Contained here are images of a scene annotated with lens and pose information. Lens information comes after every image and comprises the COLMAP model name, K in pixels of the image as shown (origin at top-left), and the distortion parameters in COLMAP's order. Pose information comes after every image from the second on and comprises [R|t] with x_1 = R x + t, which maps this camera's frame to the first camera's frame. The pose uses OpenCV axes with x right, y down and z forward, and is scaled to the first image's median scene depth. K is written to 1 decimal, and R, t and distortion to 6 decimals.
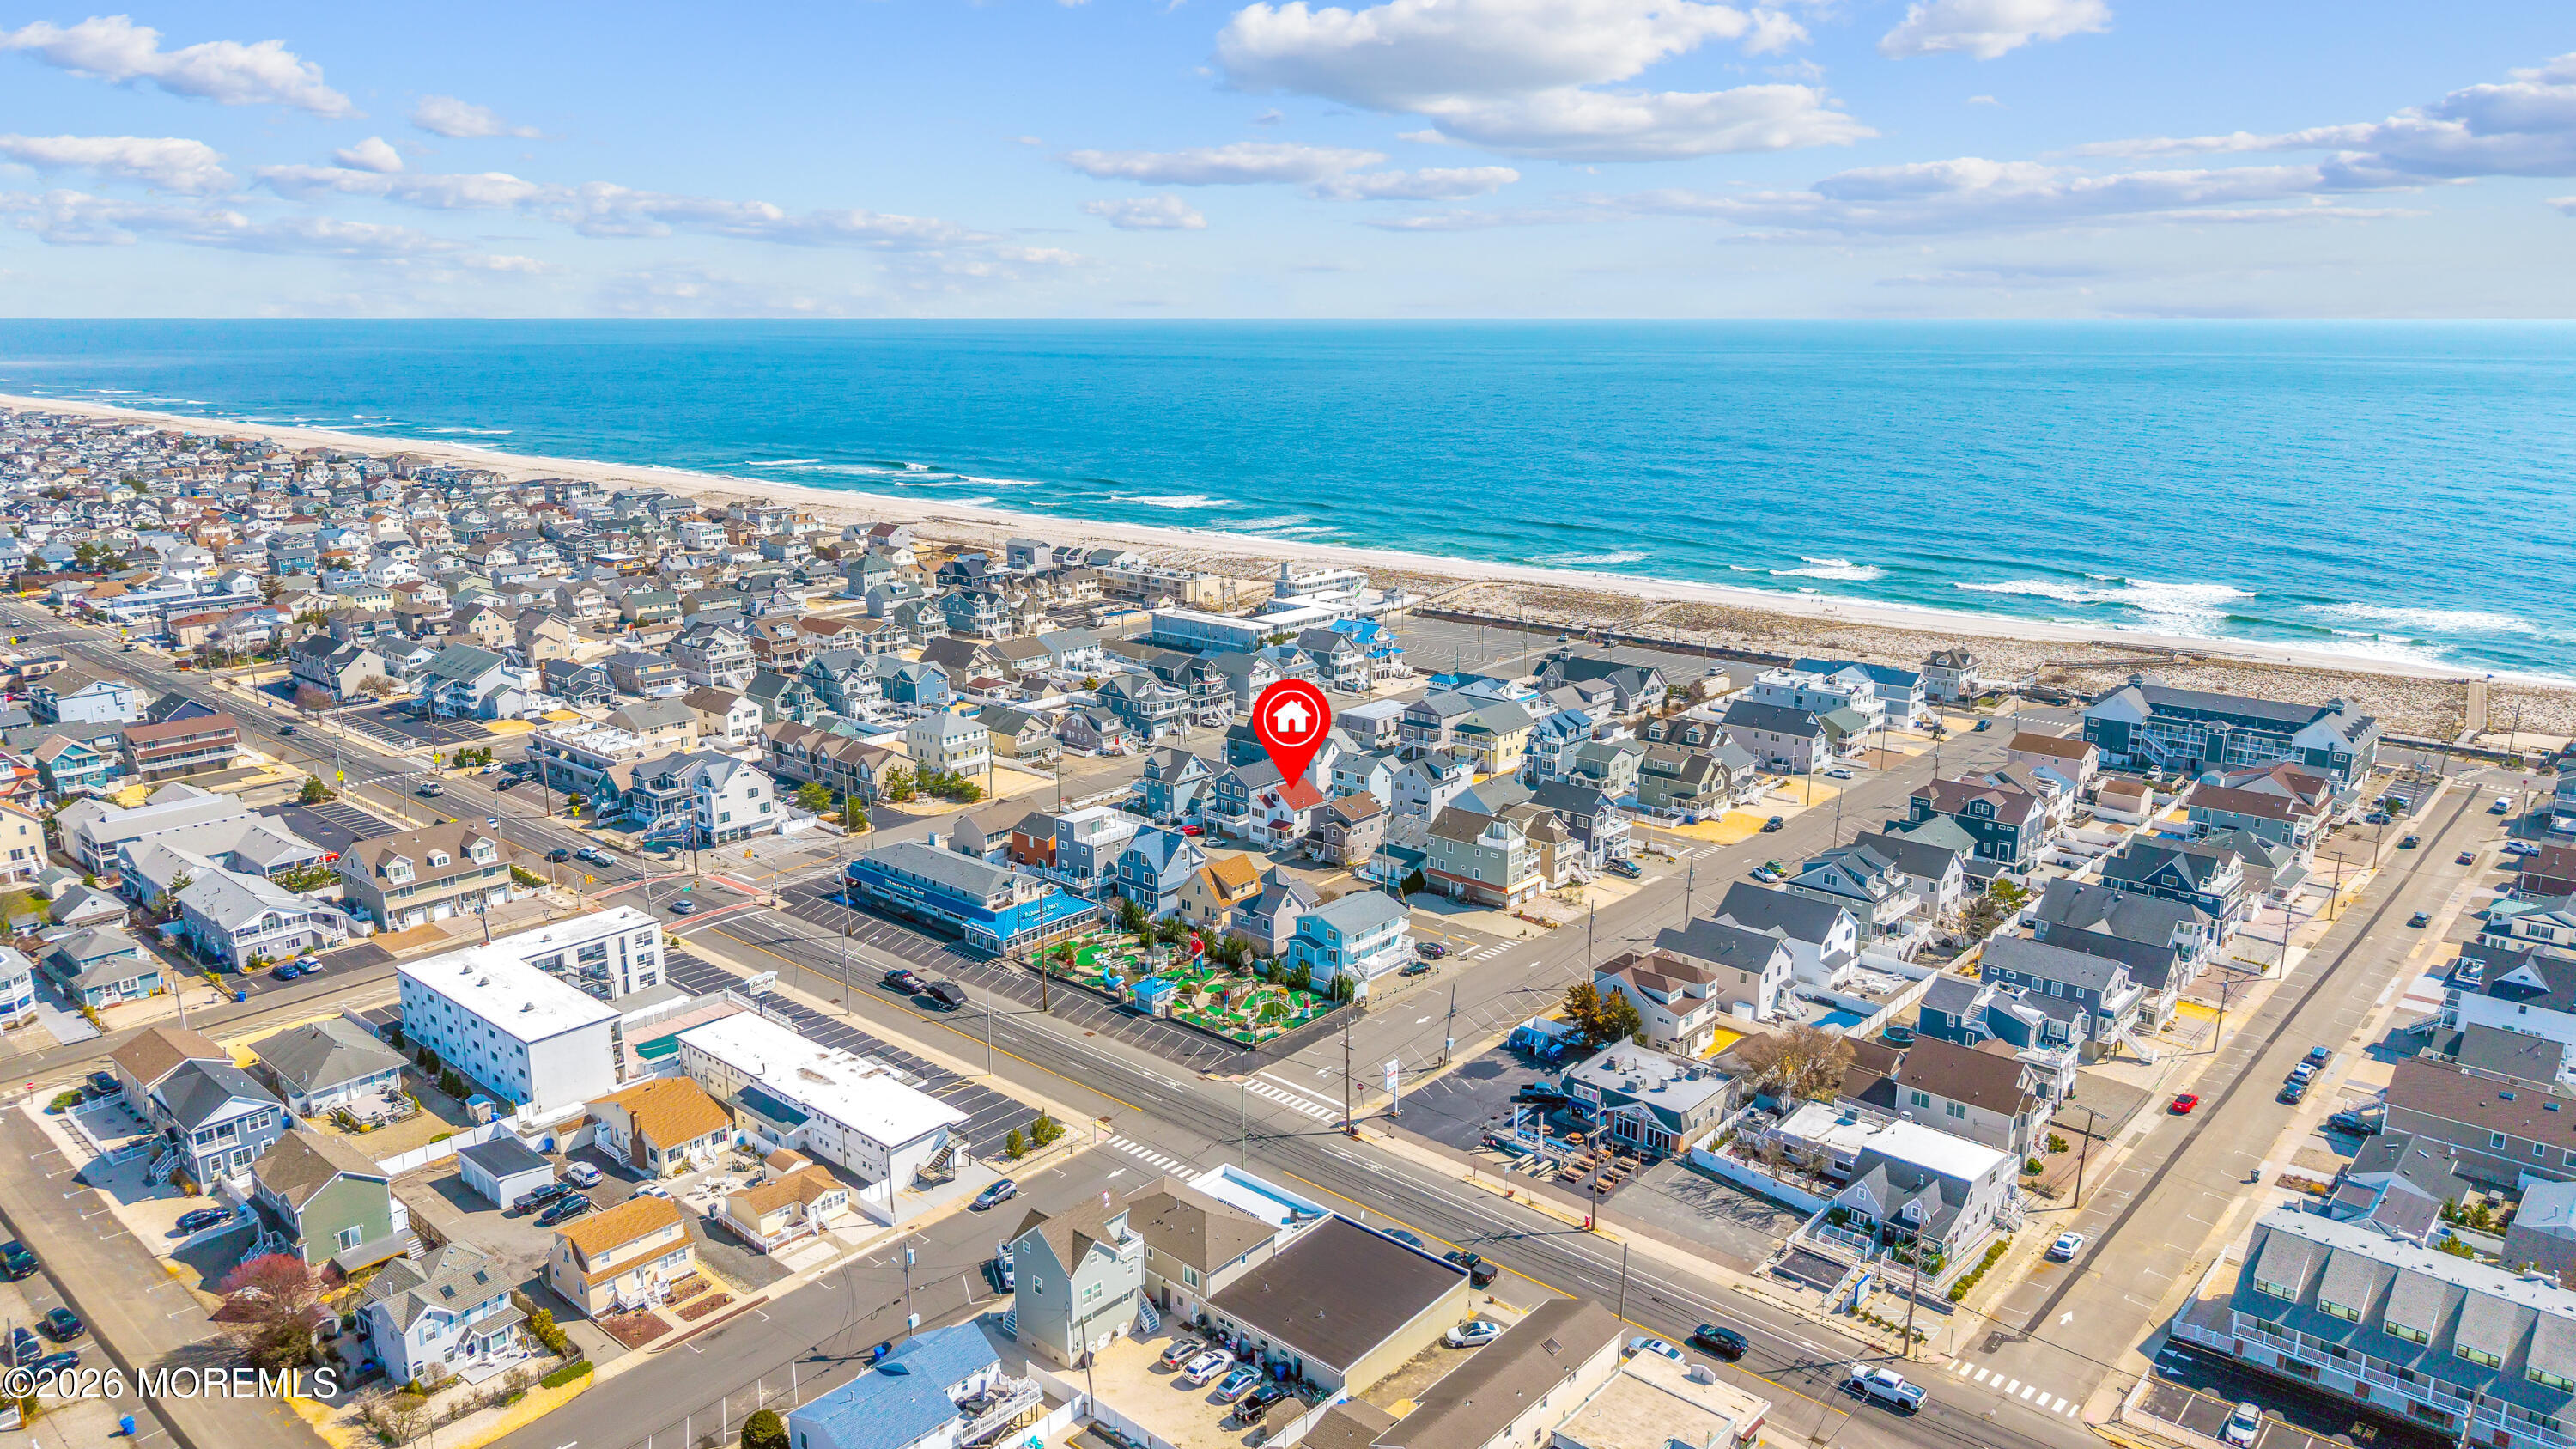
lens RADIAL K [[1720.9, 0, 1288.0], [0, 1720.9, 724.5], [0, 0, 1]] dist [0.046356, -0.002102]
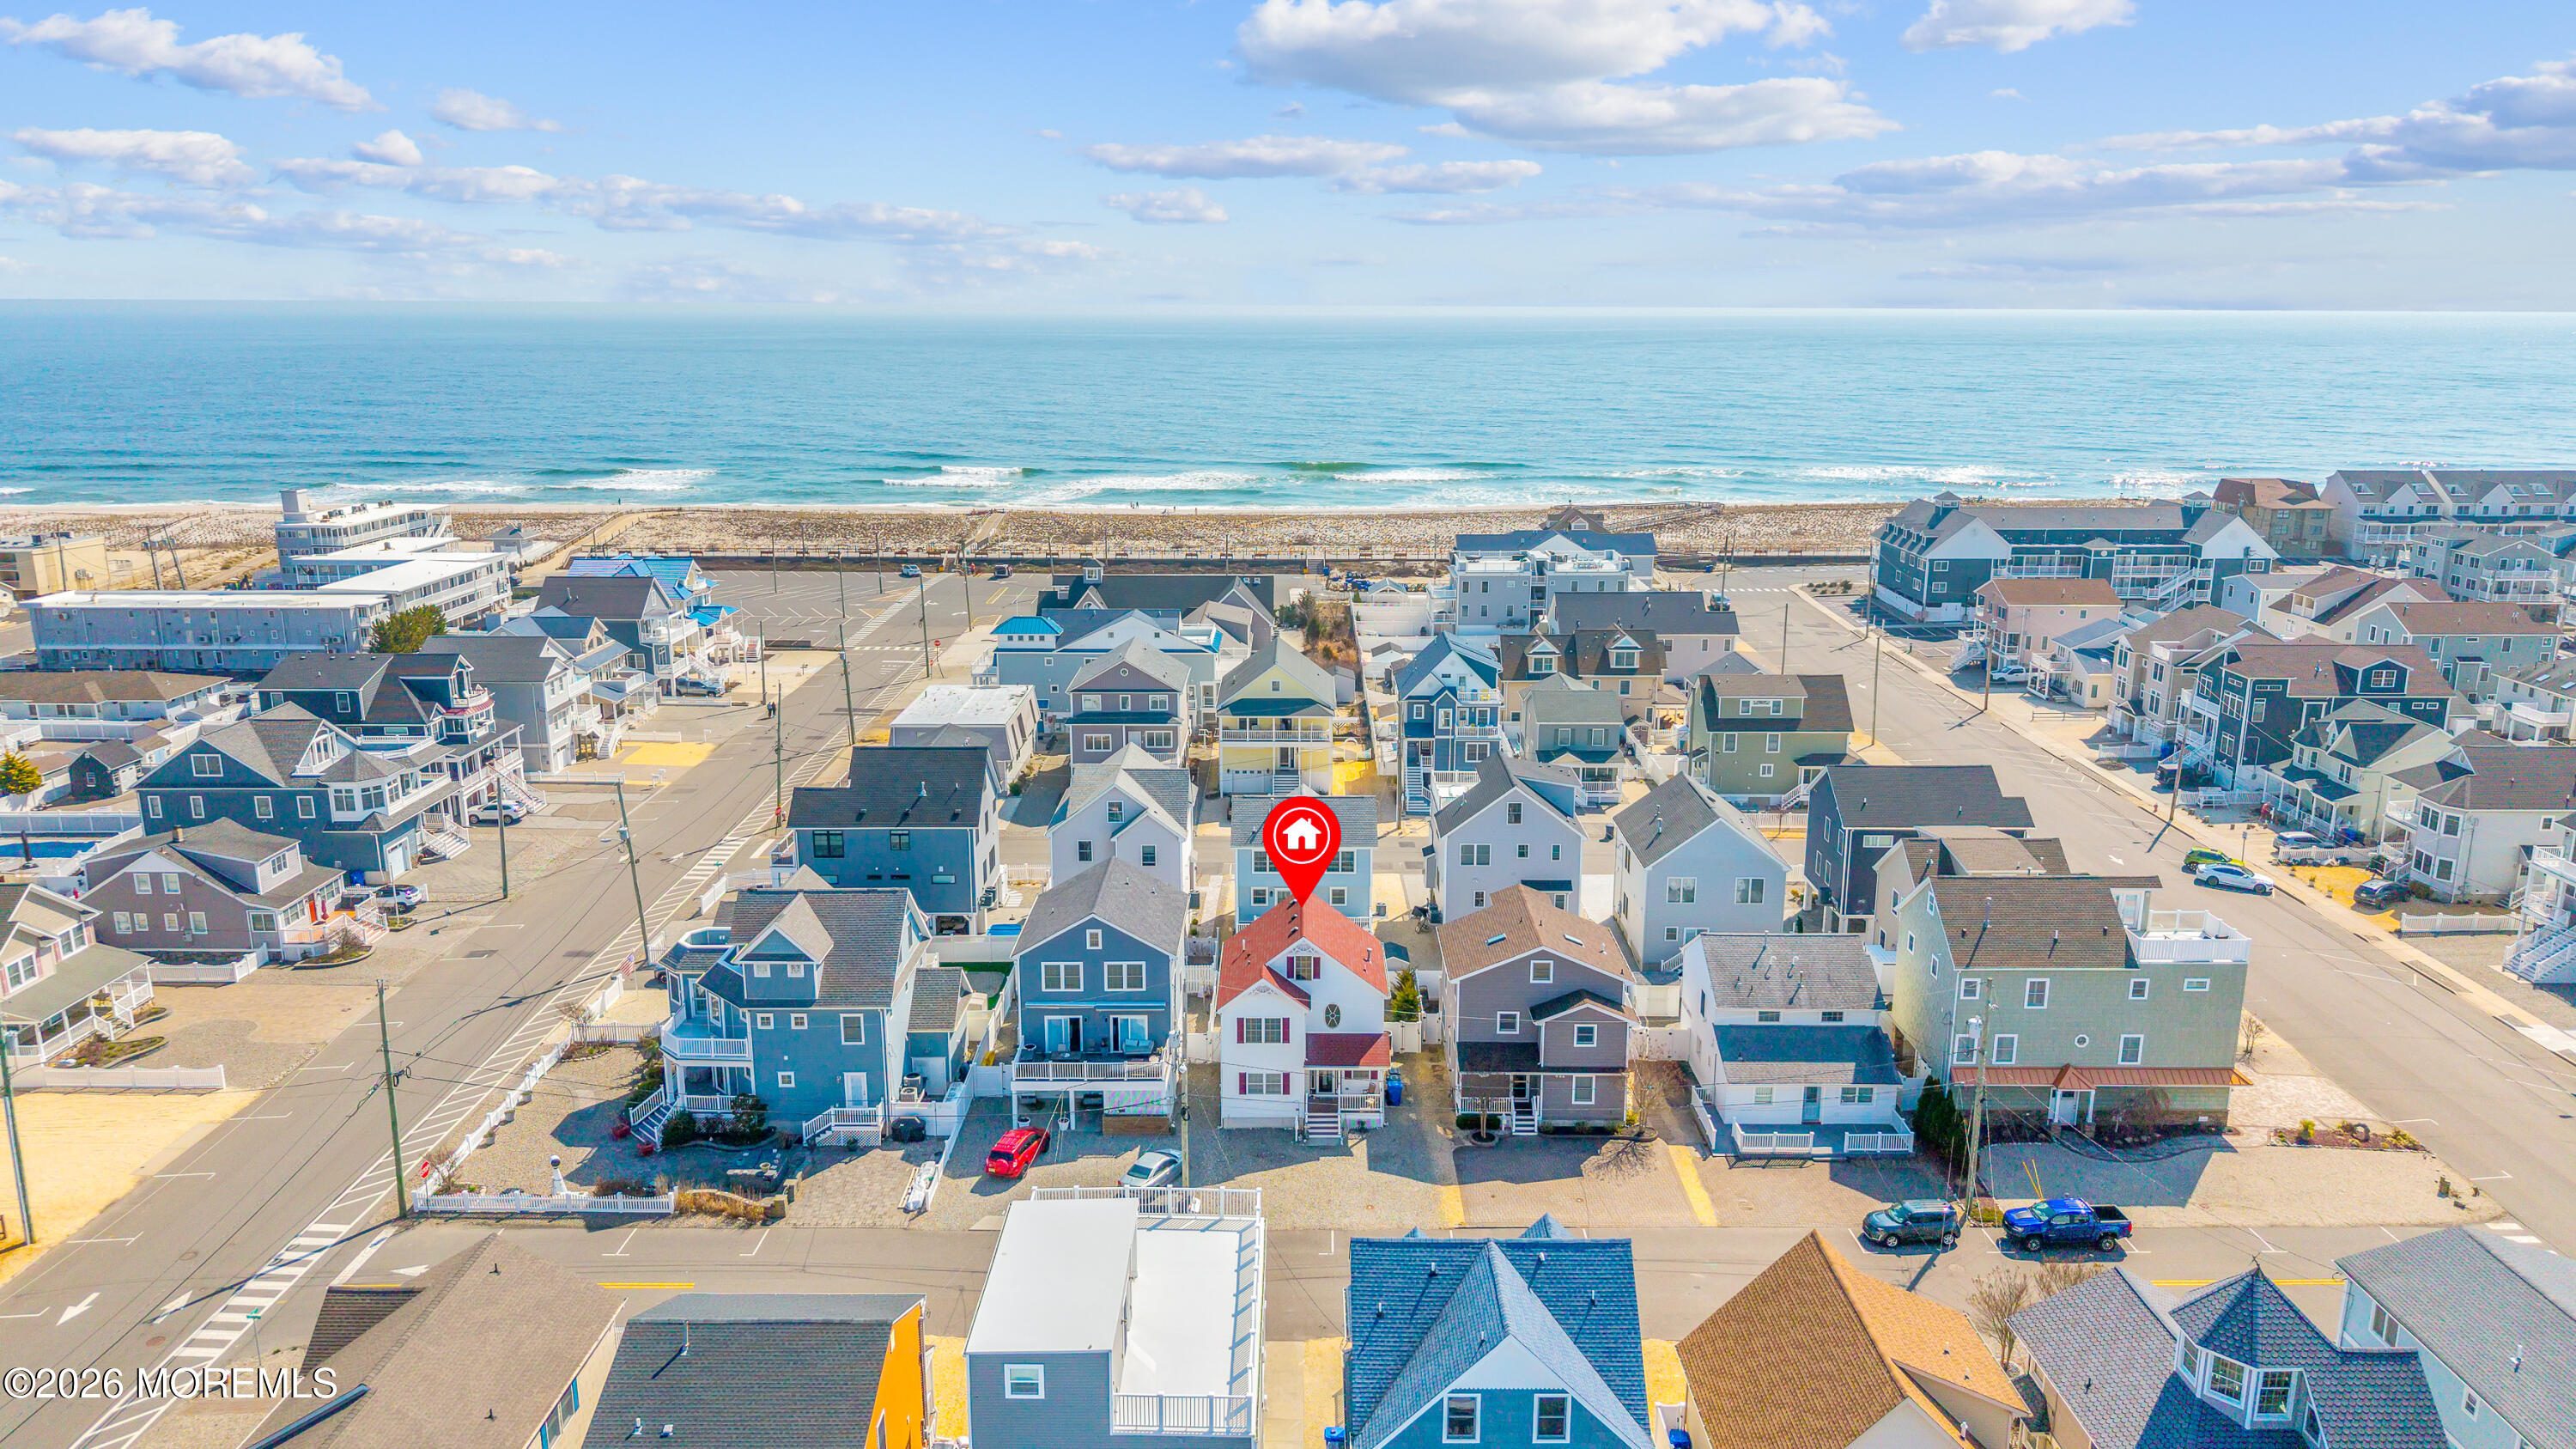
lens RADIAL K [[1720.9, 0, 1288.0], [0, 1720.9, 724.5], [0, 0, 1]] dist [0.046356, -0.002102]
pose [[0.747423, -0.155953, 0.645785, -0.210765], [0.150927, 0.986500, 0.063552, -0.023724], [-0.646978, 0.049966, 0.760870, 0.755857]]
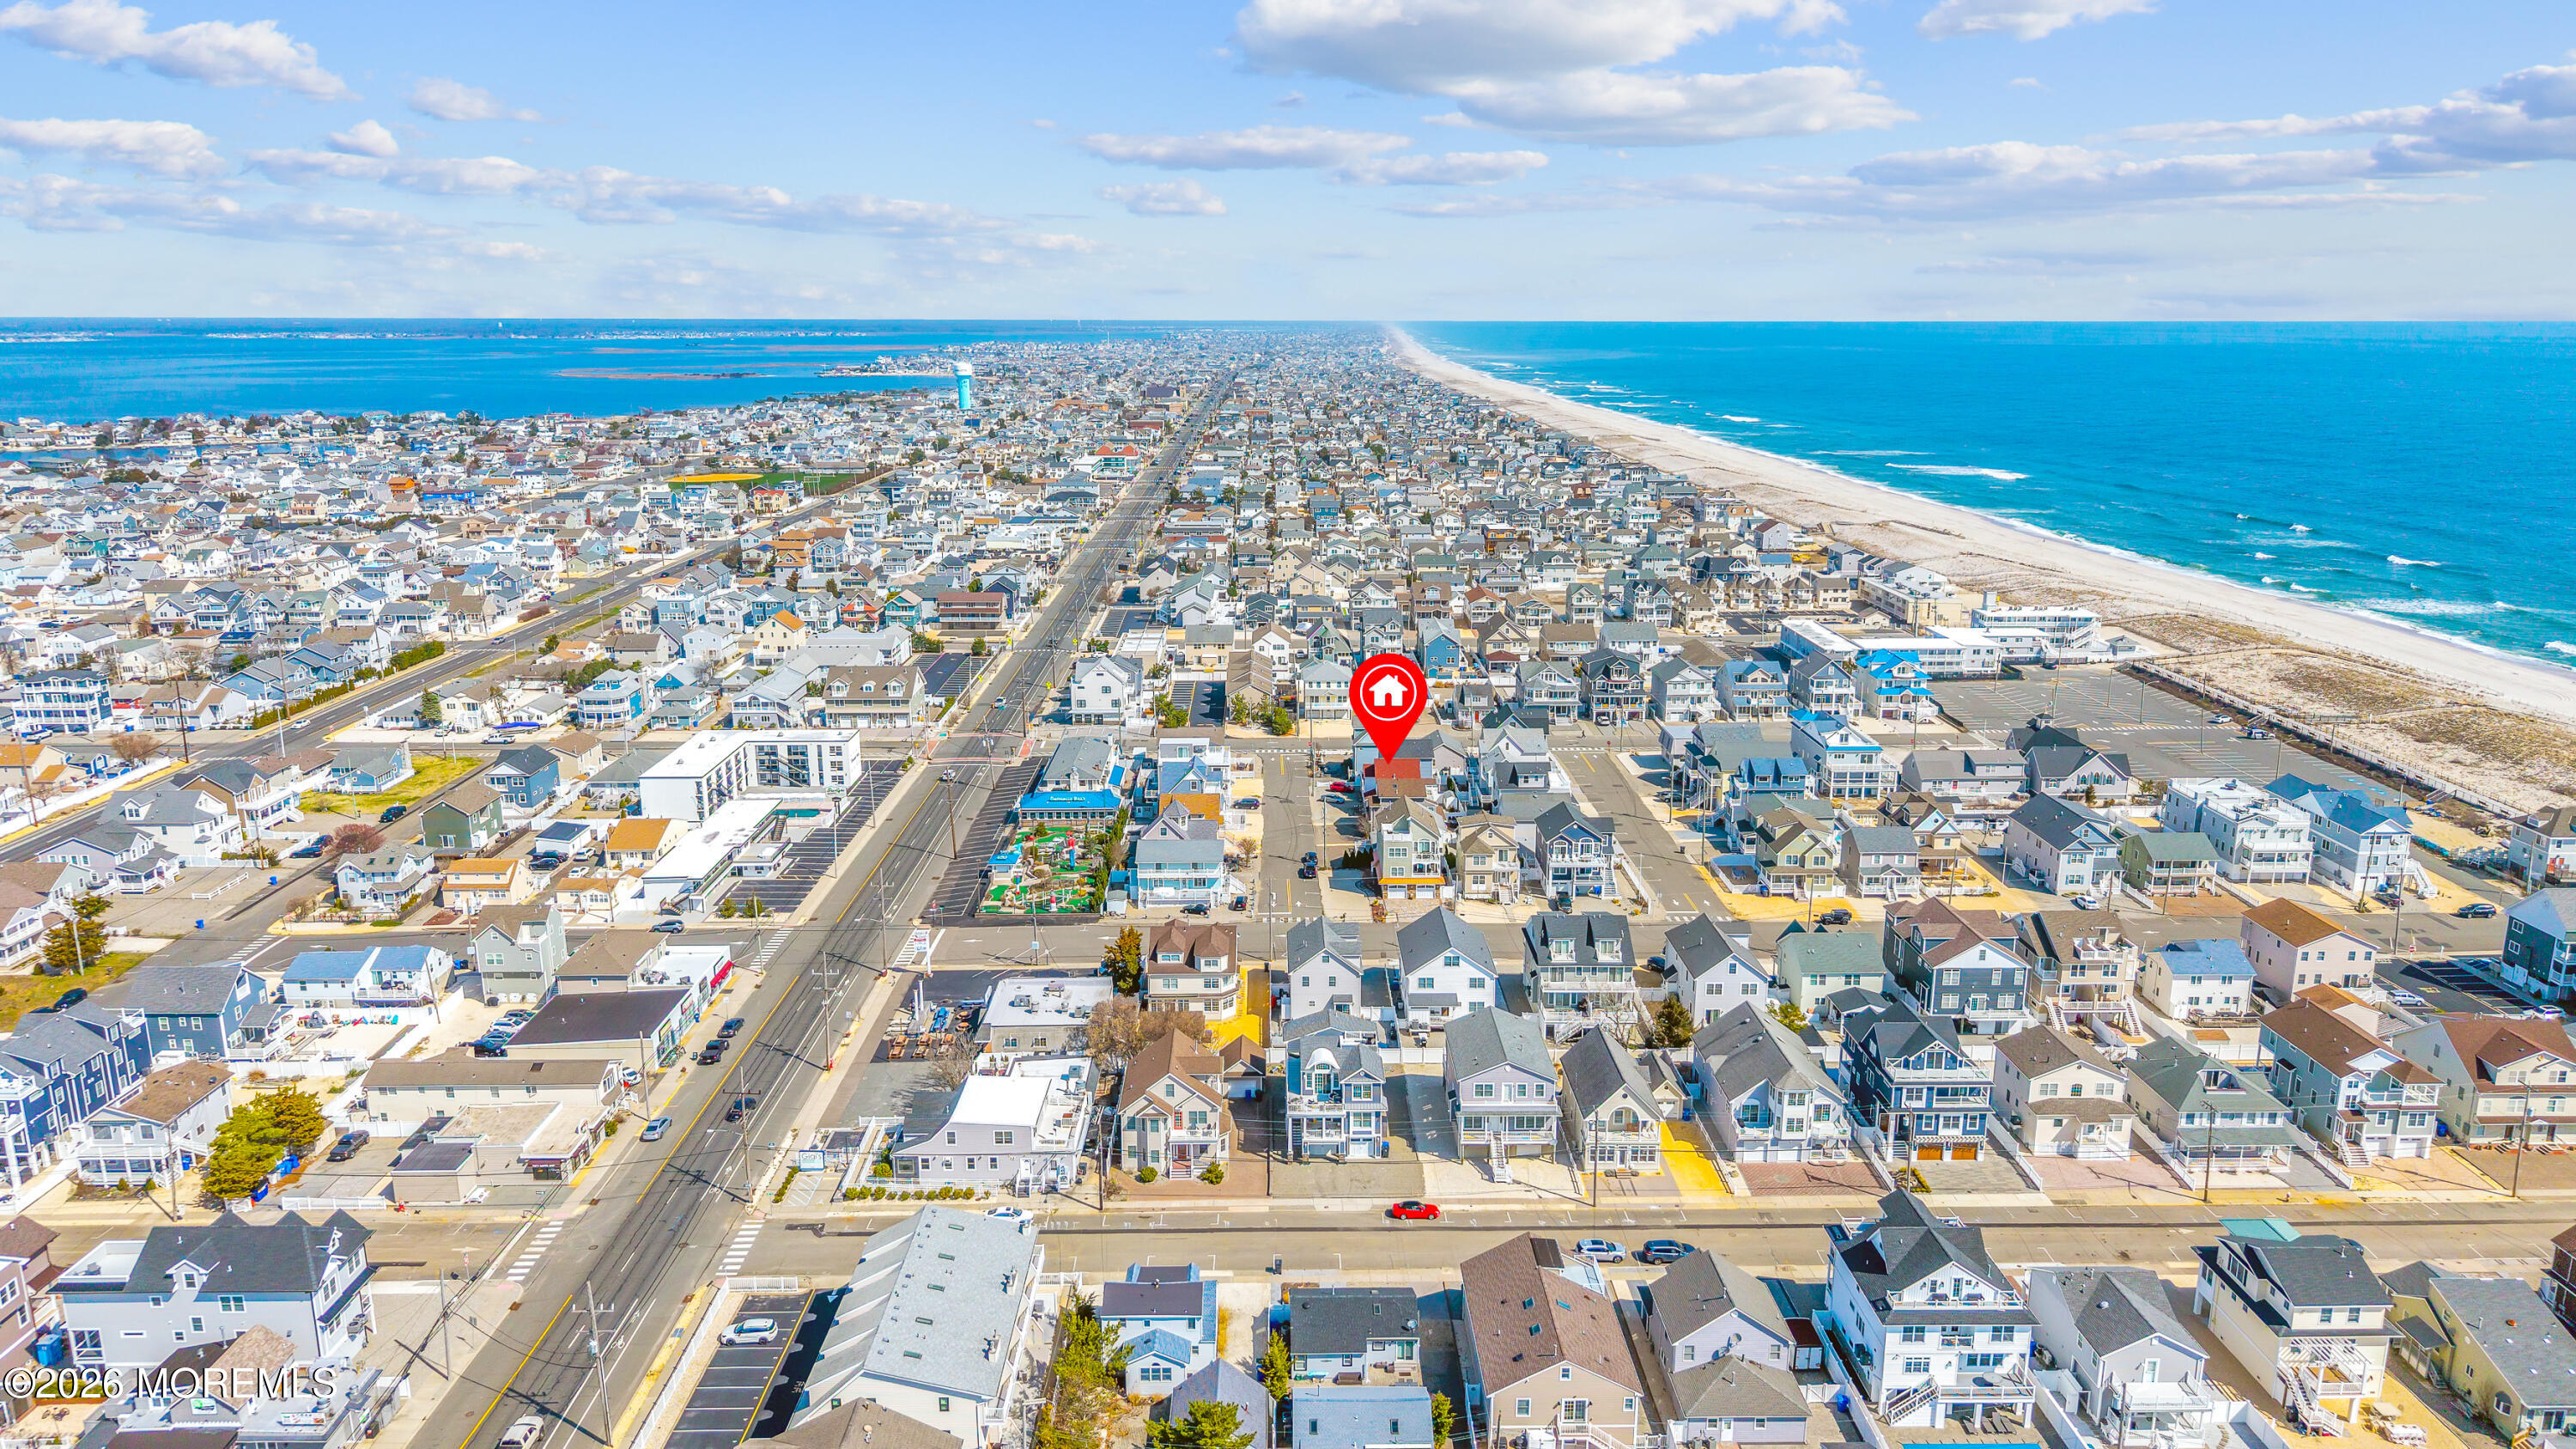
lens RADIAL K [[1733.3, 0, 1288.0], [0, 1733.3, 724.5], [0, 0, 1]] dist [0.000735, -0.001609]
pose [[0.667495, 0.167072, -0.725629, 0.715619], [-0.168208, 0.983145, 0.071631, -0.049227], [0.725366, 0.074244, 0.684348, 0.230845]]
